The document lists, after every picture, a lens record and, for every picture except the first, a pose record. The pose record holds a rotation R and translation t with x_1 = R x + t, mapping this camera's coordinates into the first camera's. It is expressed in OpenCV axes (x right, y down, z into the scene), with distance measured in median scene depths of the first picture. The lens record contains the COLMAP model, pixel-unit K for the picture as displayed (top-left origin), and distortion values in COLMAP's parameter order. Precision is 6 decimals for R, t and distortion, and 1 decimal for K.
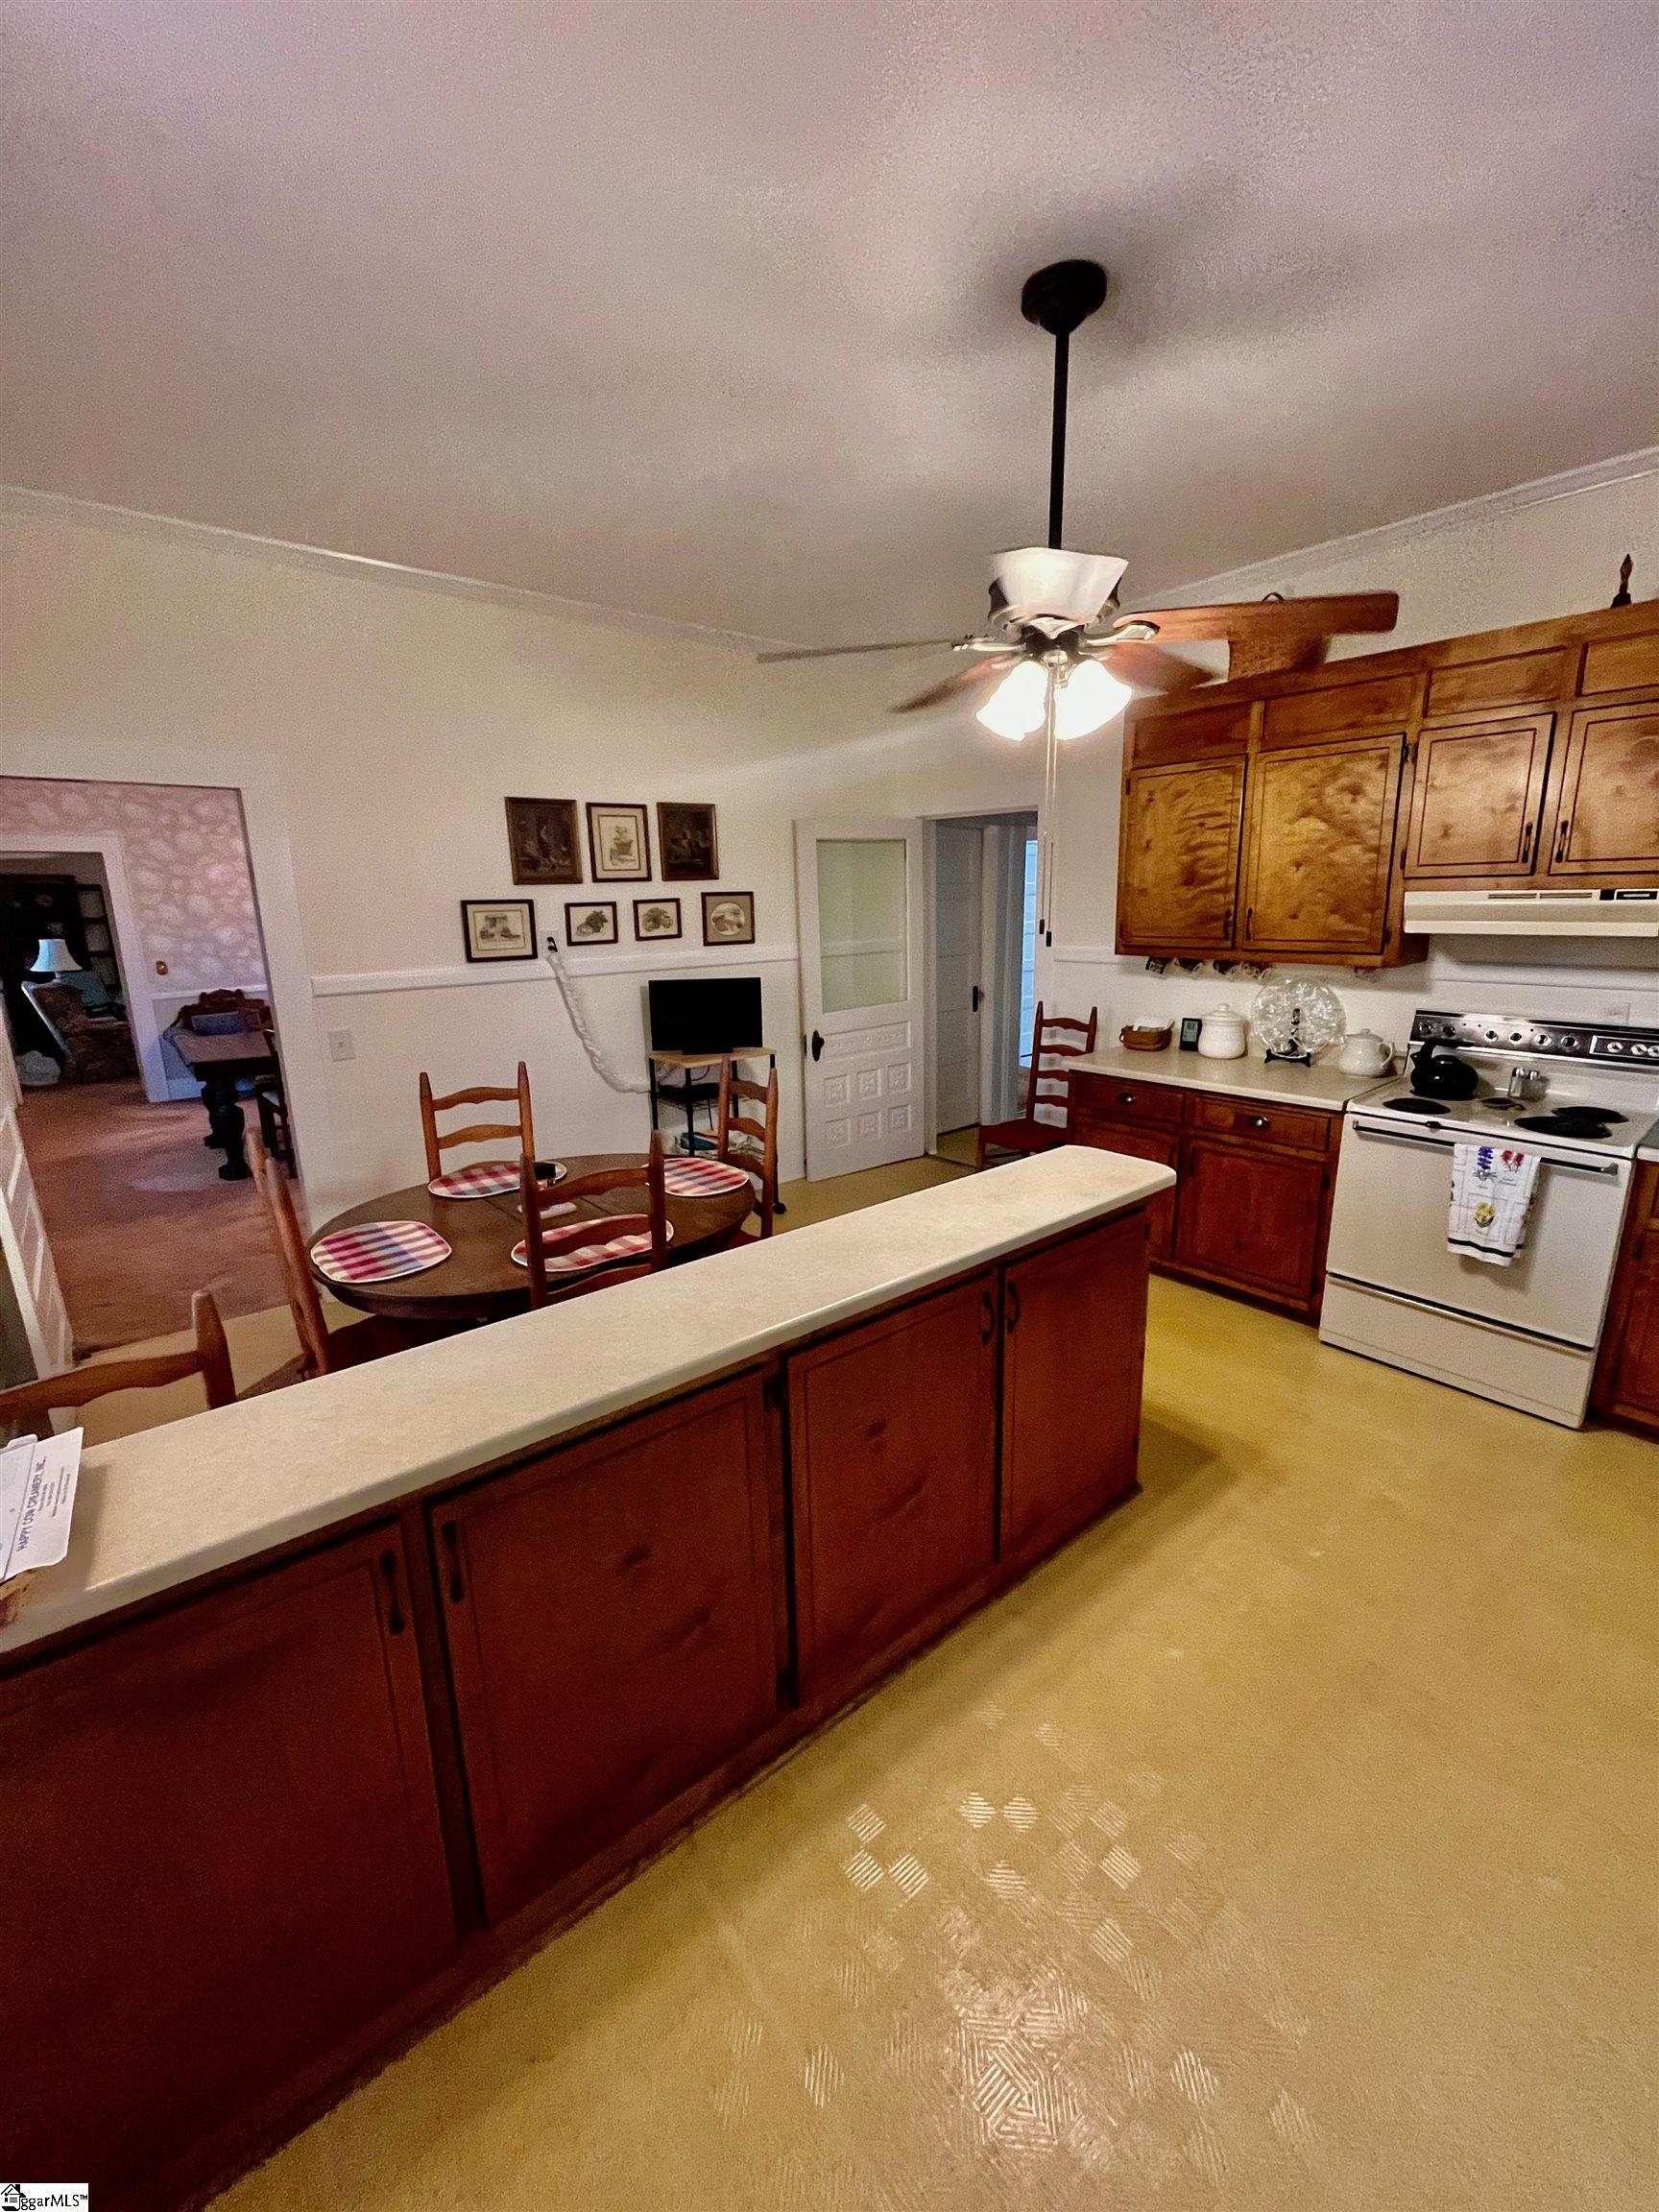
lens RADIAL K [[900.2, 0, 823.0], [0, 900.2, 1095.7], [0, 0, 1]] dist [0.014693, 0.000070]
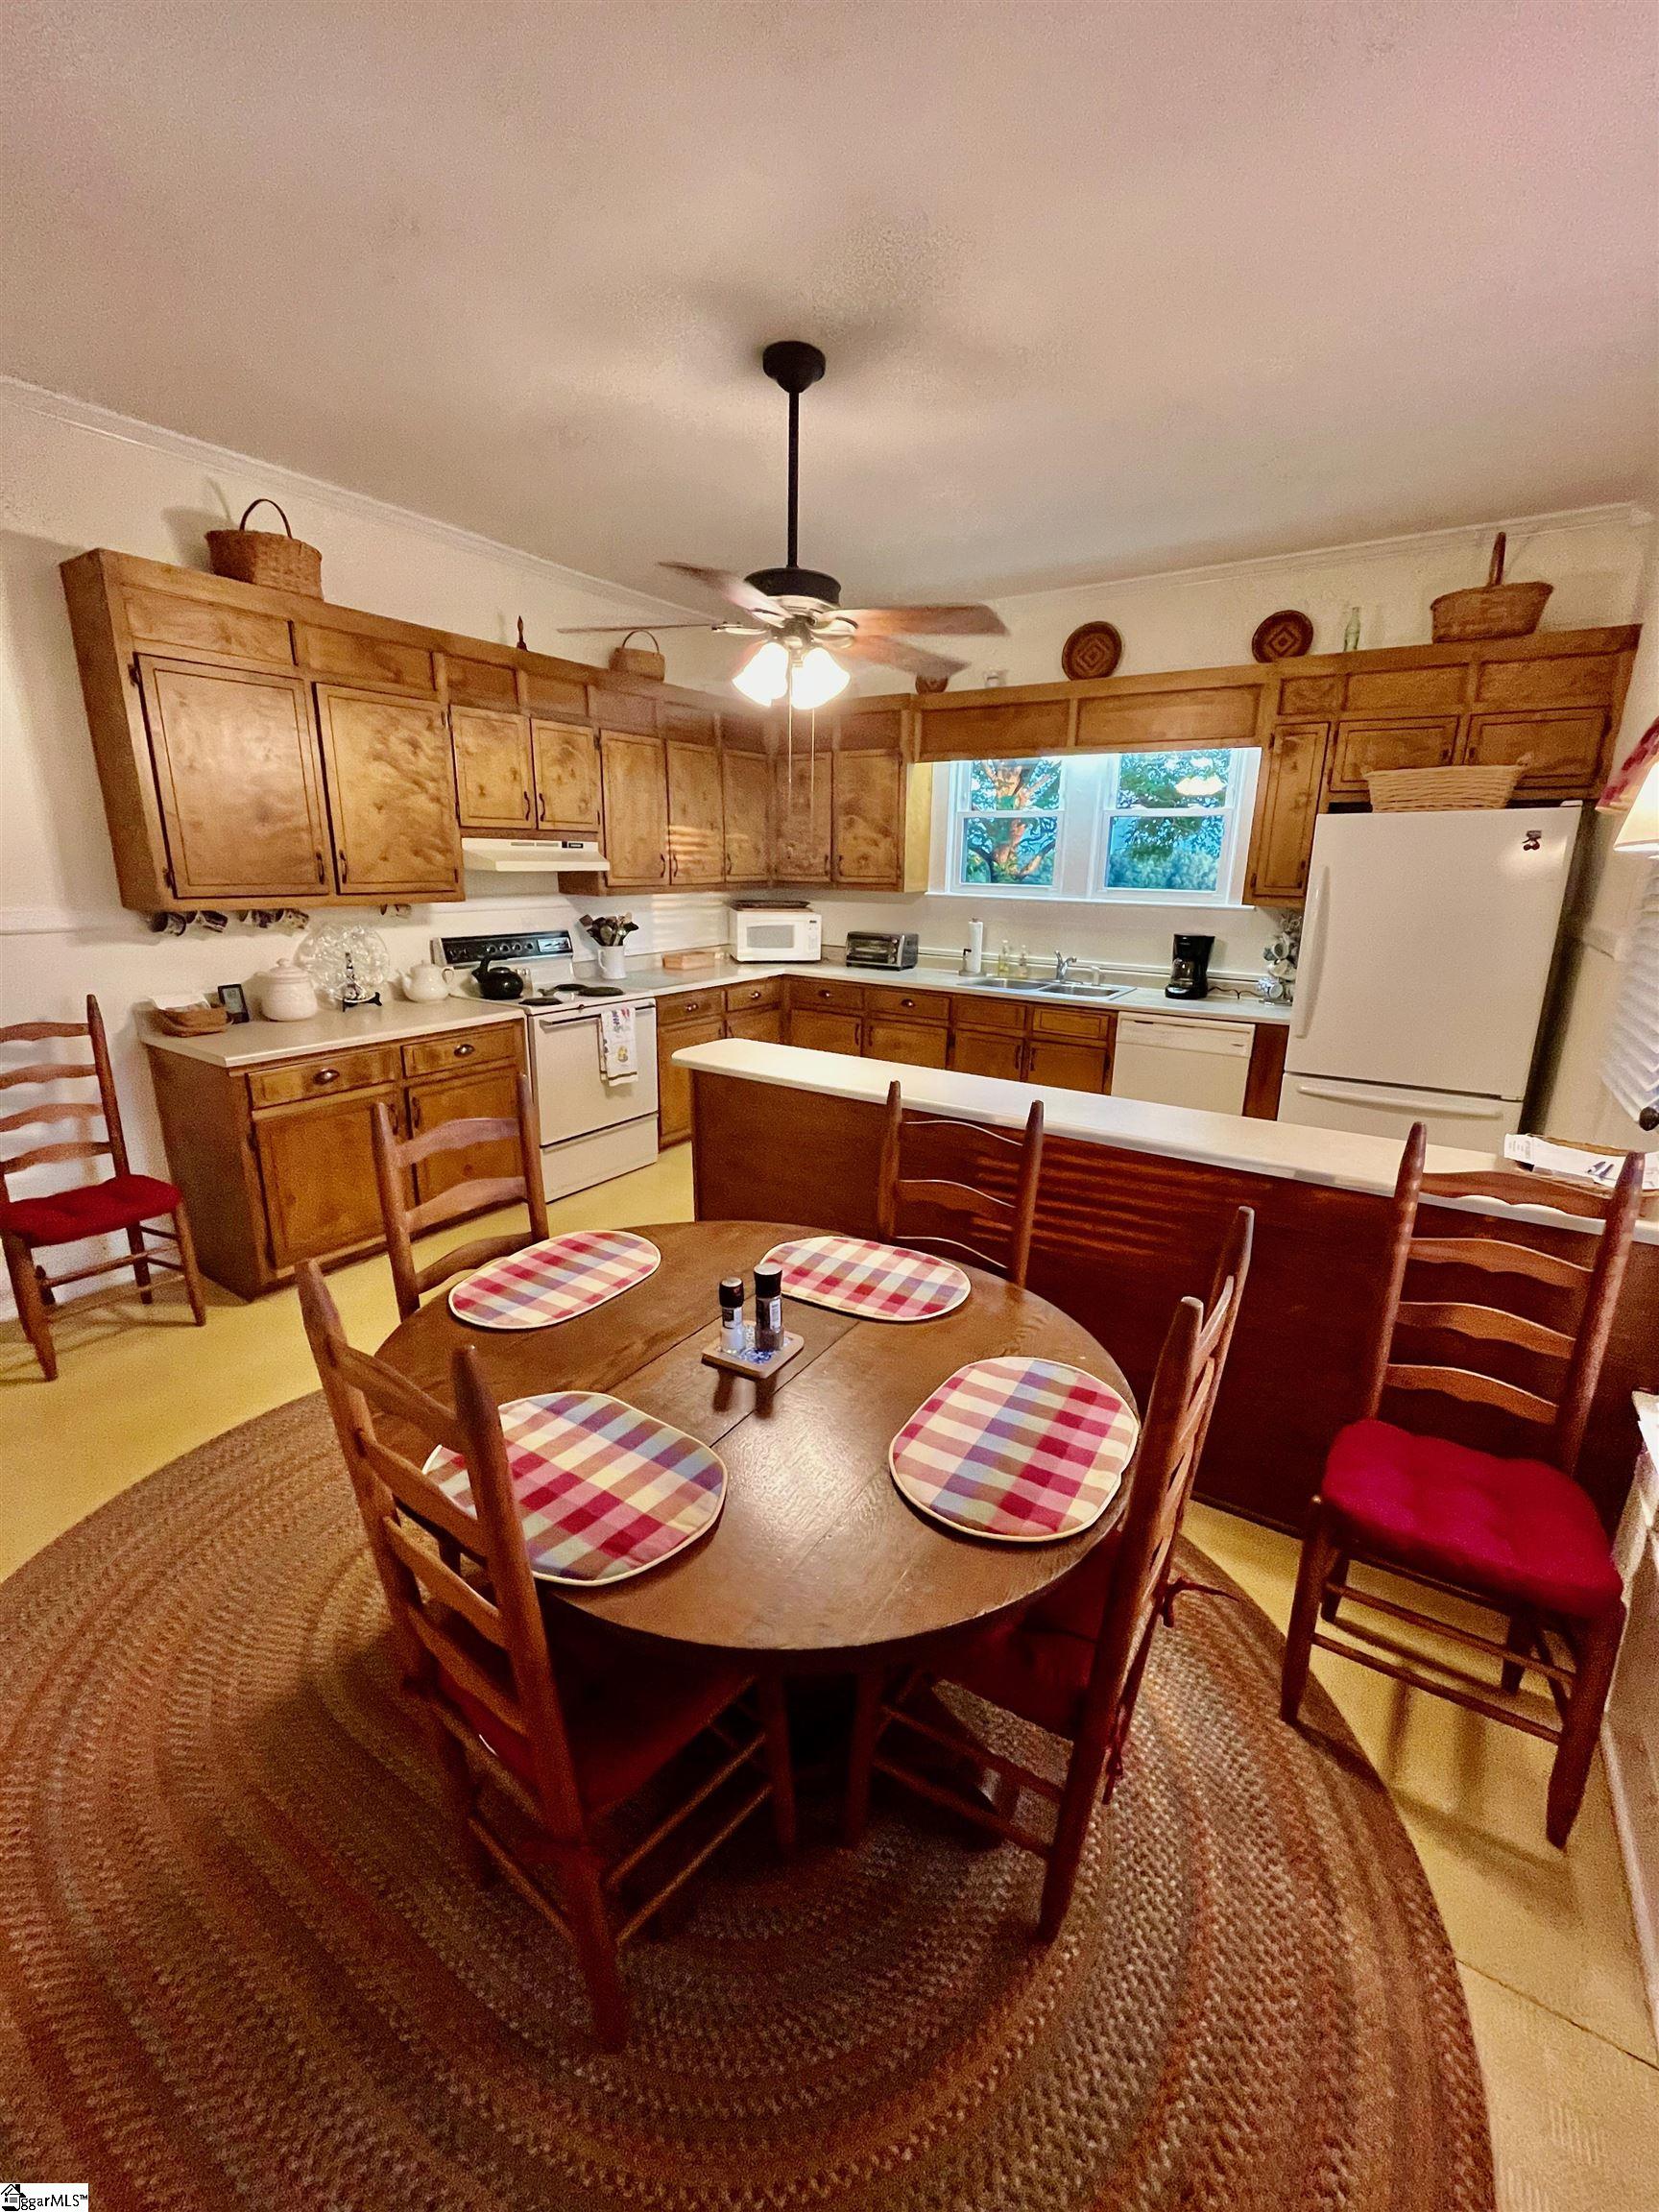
lens RADIAL K [[900.2, 0, 824.2], [0, 900.2, 1097.8], [0, 0, 1]] dist [0.014693, 0.000070]
pose [[-0.283173, -0.233428, 0.930228, -0.704674], [0.207161, 0.932144, 0.296971, -0.159029], [-0.936428, 0.276801, -0.215601, 0.900024]]
